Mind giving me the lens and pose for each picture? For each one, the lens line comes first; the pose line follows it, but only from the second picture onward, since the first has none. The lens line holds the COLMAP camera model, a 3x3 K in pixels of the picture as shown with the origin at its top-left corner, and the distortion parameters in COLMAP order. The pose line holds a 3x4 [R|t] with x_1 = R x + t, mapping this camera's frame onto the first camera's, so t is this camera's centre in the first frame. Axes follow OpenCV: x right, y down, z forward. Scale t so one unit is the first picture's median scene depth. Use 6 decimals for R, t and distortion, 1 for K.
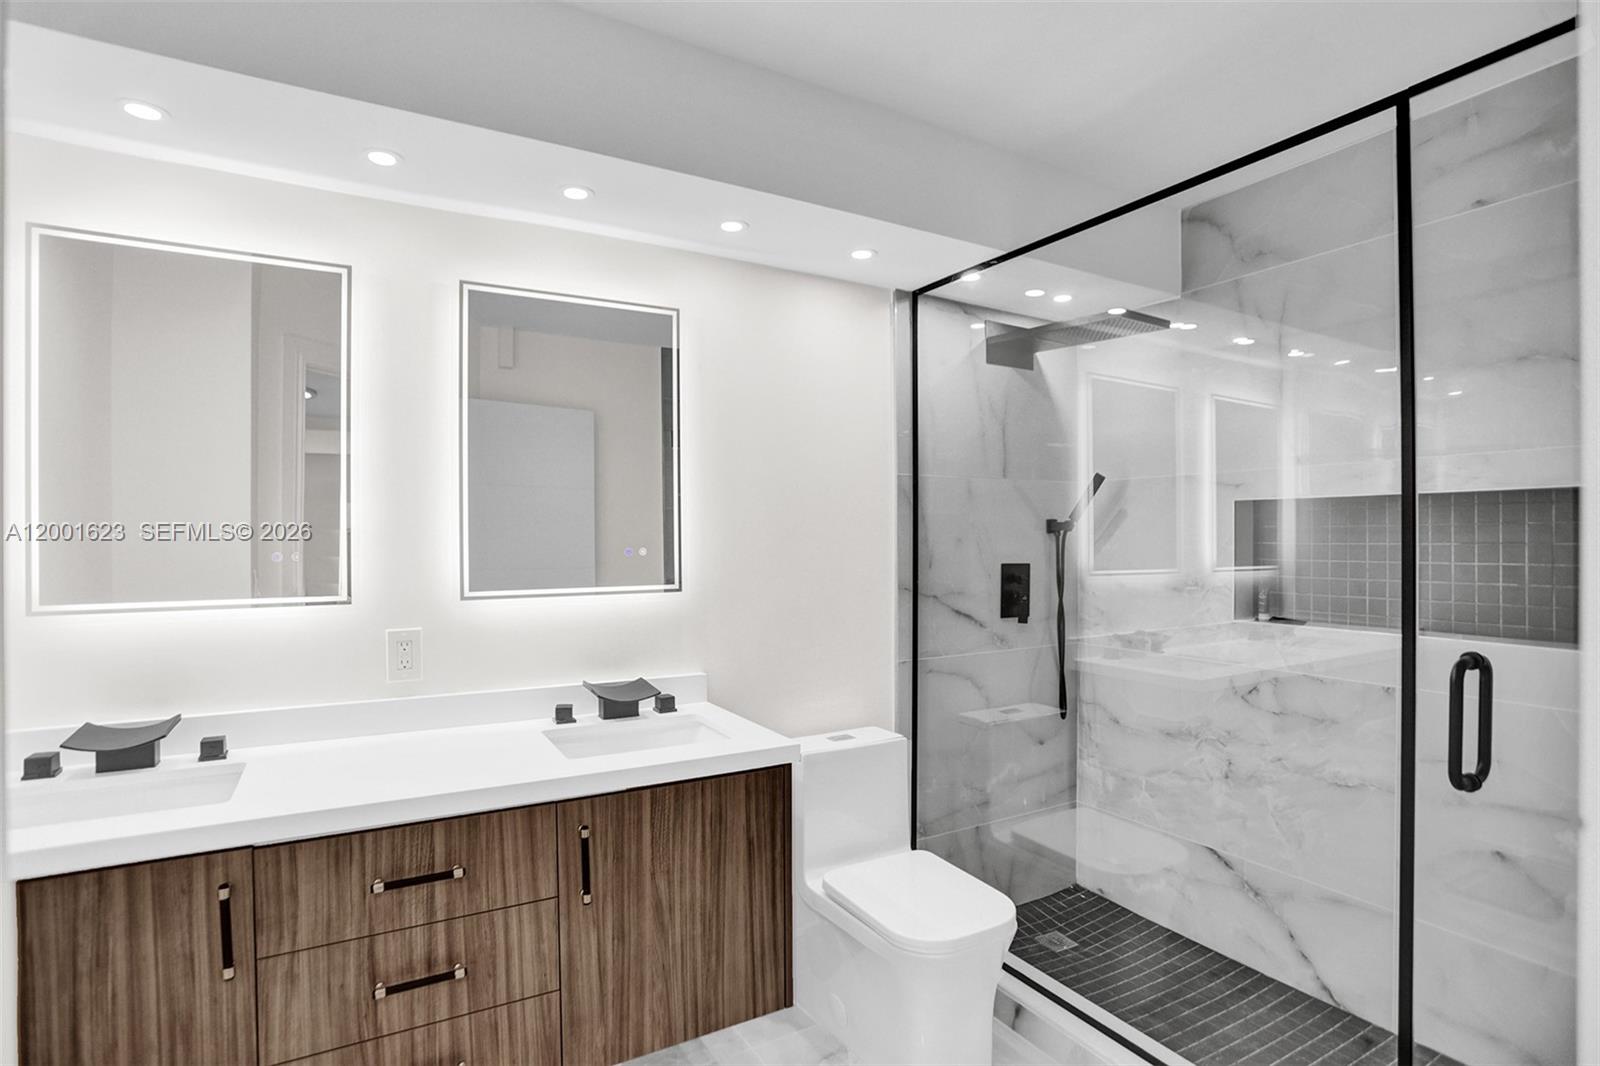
lens RADIAL K [[804.9, 0, 794.5], [0, 804.9, 533.0], [0, 0, 1]] dist [-0.065381, 0.032175]
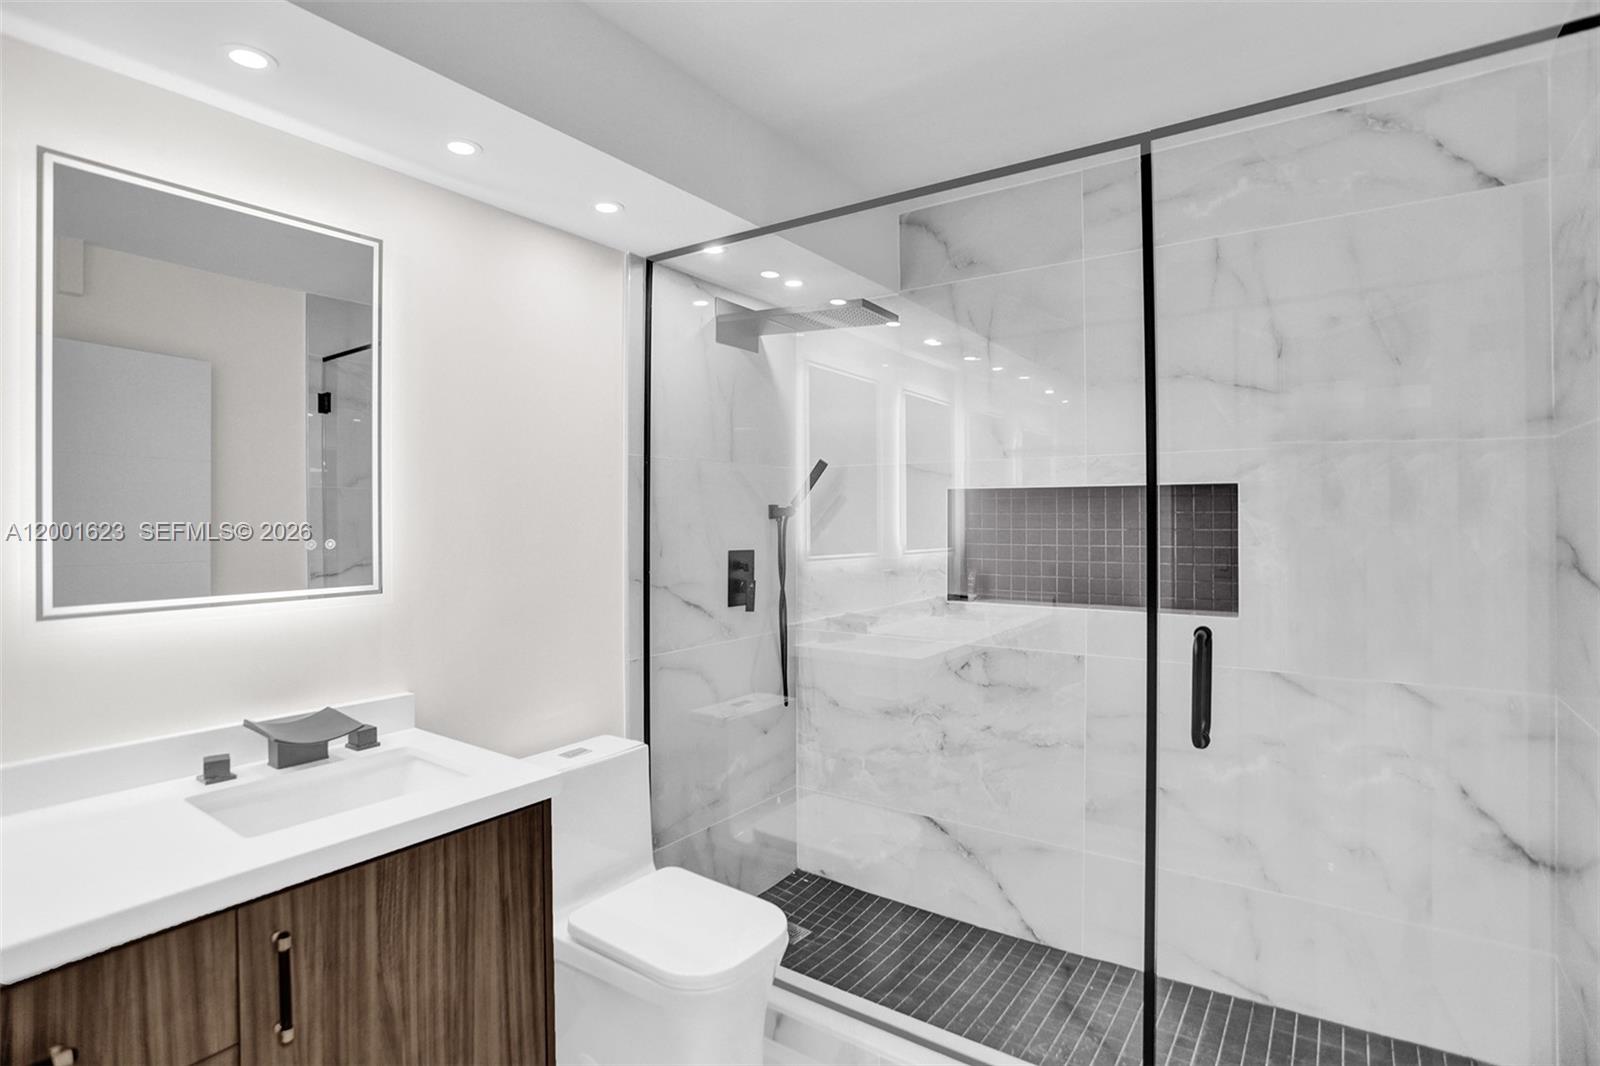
lens RADIAL K [[806.7, 0, 806.3], [0, 806.7, 508.4], [0, 0, 1]] dist [-0.064339, 0.027734]
pose [[0.906178, 0.005965, 0.422855, -0.079744], [-0.002046, 0.999951, -0.009721, -0.004052], [-0.422892, 0.007944, 0.906145, 0.094834]]
